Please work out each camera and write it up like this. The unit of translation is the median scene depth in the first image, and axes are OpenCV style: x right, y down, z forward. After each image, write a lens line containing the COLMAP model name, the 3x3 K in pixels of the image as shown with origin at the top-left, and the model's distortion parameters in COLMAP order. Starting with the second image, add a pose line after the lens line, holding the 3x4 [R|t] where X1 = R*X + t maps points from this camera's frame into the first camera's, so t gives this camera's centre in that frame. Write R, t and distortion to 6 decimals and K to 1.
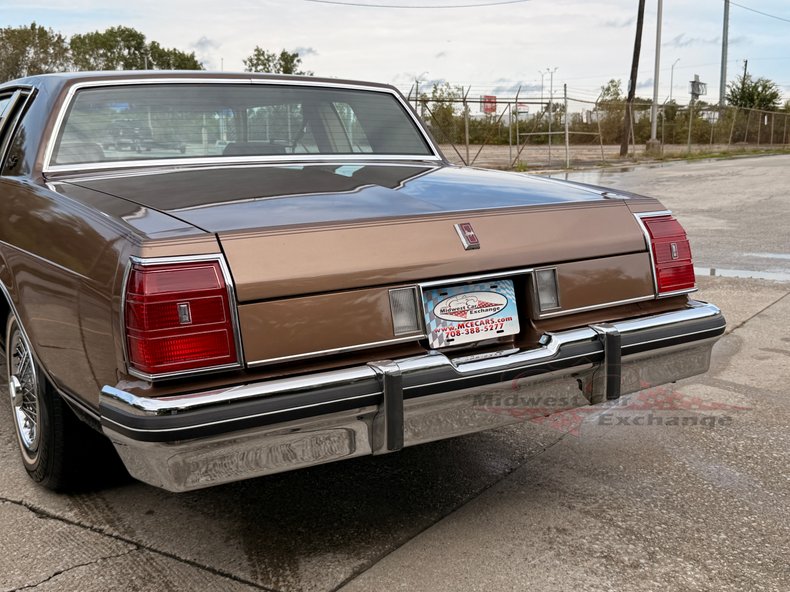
lens RADIAL K [[897.7, 0, 401.9], [0, 897.7, 306.2], [0, 0, 1]] dist [0.197035, -0.459368]
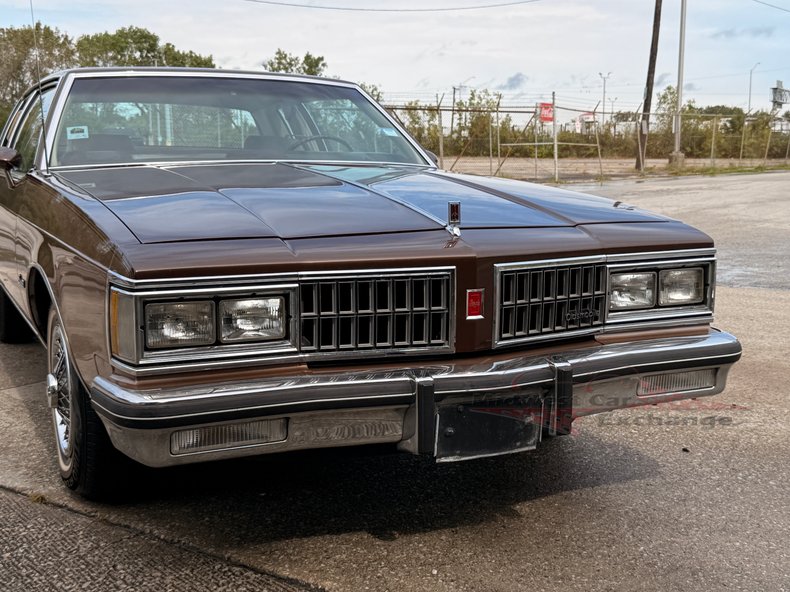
lens RADIAL K [[1013.9, 0, 393.3], [0, 1013.9, 311.7], [0, 0, 1]] dist [0.219031, -0.532855]
pose [[0.998436, 0.015377, -0.053759, 0.896647], [-0.016825, 0.999505, -0.026593, 0.147671], [0.053324, 0.027456, 0.998200, -0.656473]]
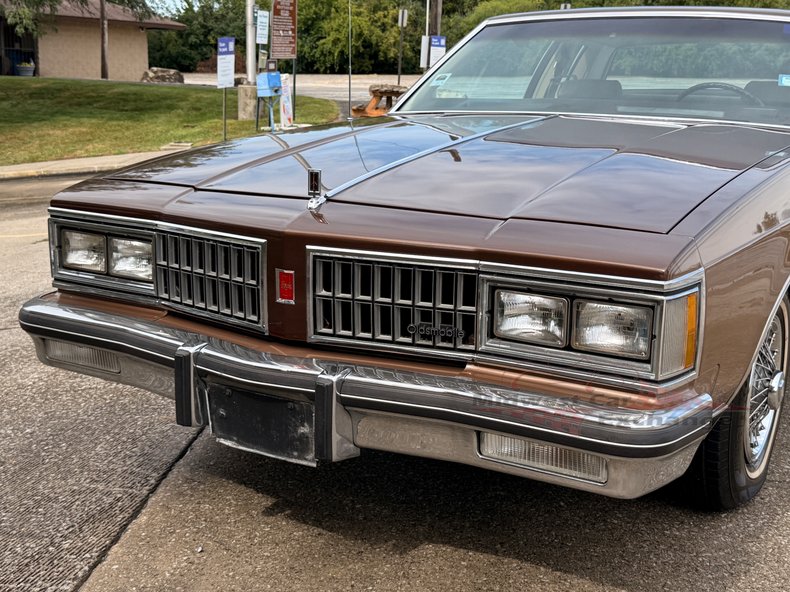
lens RADIAL K [[1016.6, 0, 405.9], [0, 1016.6, 309.7], [0, 0, 1]] dist [0.227587, -0.609152]
pose [[0.508059, 0.211373, -0.834984, 1.775205], [-0.181795, 0.973897, 0.135922, -0.017642], [0.841919, 0.082739, 0.533223, -0.000558]]
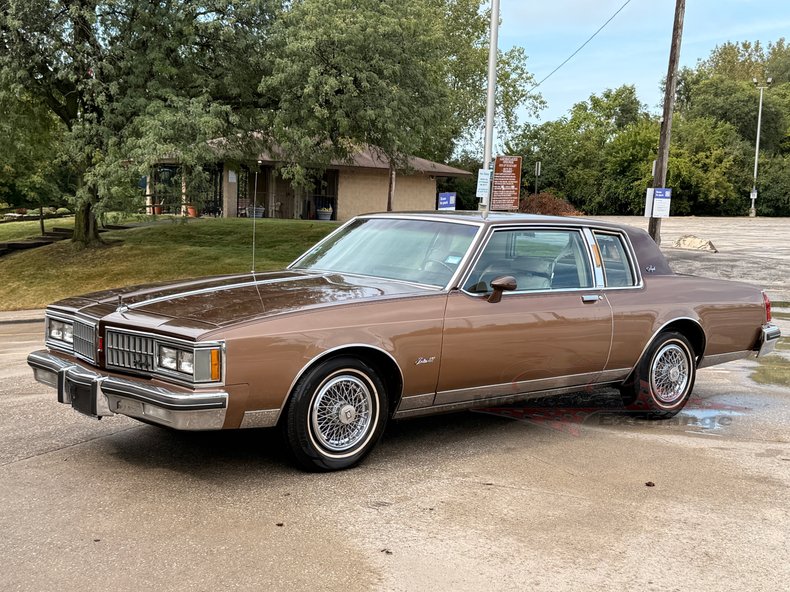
lens RADIAL K [[1098.8, 0, 394.4], [0, 1098.8, 305.9], [0, 0, 1]] dist [0.178694, -0.324624]
pose [[0.207917, 0.106708, -0.972309, 3.390735], [-0.210735, 0.975575, 0.062003, -0.253954], [0.955176, 0.192008, 0.225325, 0.459018]]
